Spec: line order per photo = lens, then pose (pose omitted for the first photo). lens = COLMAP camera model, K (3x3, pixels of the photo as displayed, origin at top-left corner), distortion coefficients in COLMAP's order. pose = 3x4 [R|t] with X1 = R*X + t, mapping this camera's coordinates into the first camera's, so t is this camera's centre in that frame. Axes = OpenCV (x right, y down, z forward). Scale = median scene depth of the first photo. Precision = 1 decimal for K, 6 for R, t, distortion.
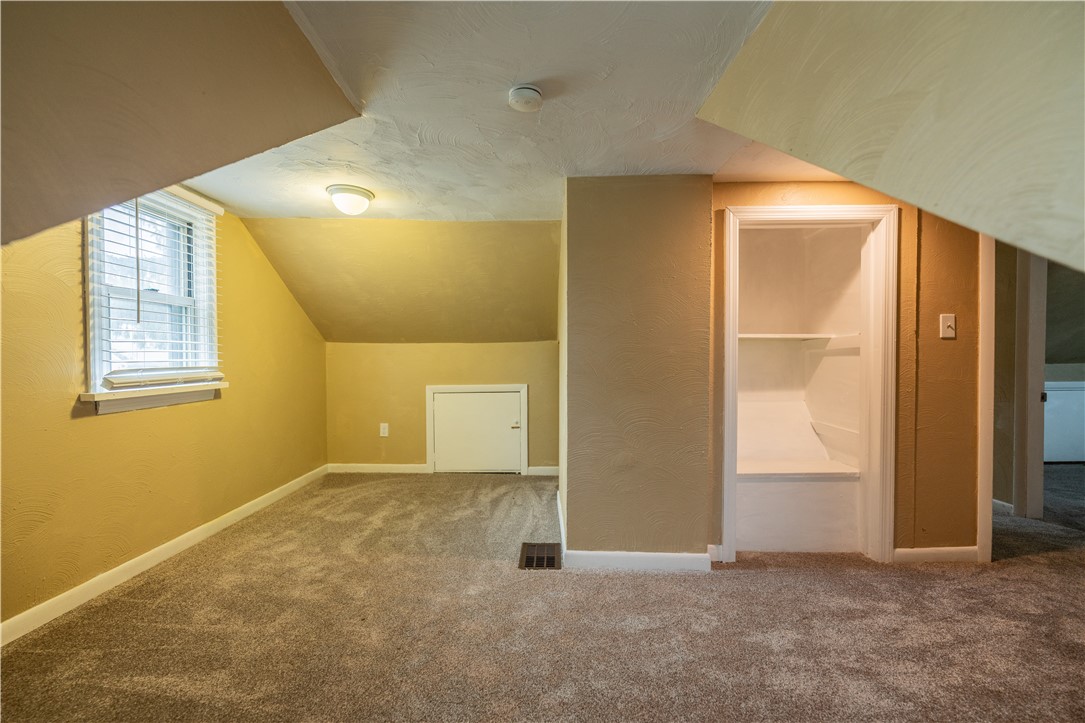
lens RADIAL K [[434.1, 0, 543.1], [0, 434.1, 364.1], [0, 0, 1]] dist [-0.002251, -0.000696]
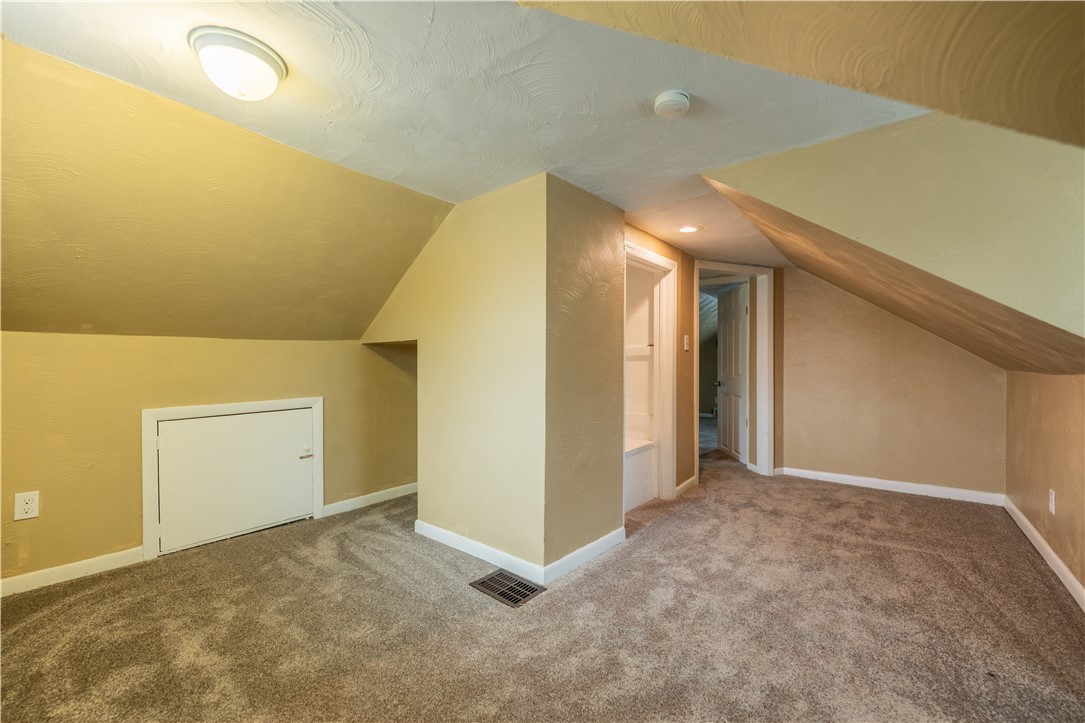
lens RADIAL K [[434.1, 0, 540.7], [0, 434.1, 364.5], [0, 0, 1]] dist [-0.002251, -0.000696]
pose [[0.634509, -0.003752, 0.772907, -0.557361], [0.007608, 0.999970, -0.001392, -0.007643], [-0.772878, 0.006763, 0.634518, 0.335207]]
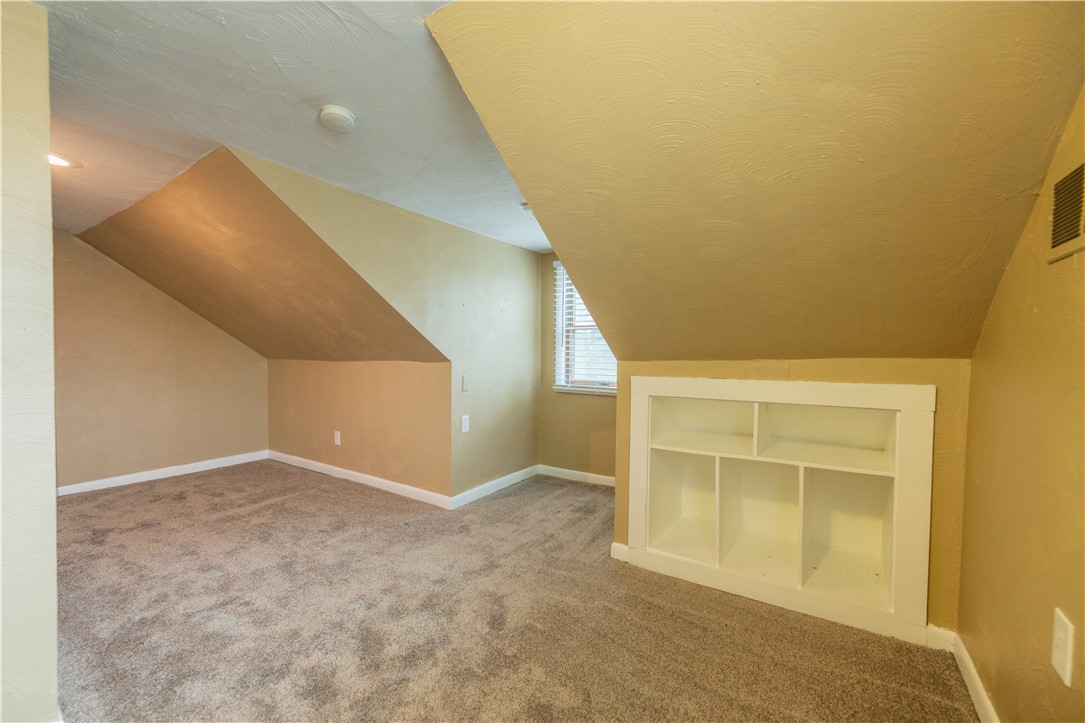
lens RADIAL K [[434.1, 0, 545.4], [0, 434.1, 359.8], [0, 0, 1]] dist [-0.002251, -0.000696]
pose [[-0.838330, -0.012729, 0.545015, -0.596488], [-0.001810, 0.999787, 0.020567, -0.016845], [-0.545160, 0.016256, -0.838174, 0.915434]]
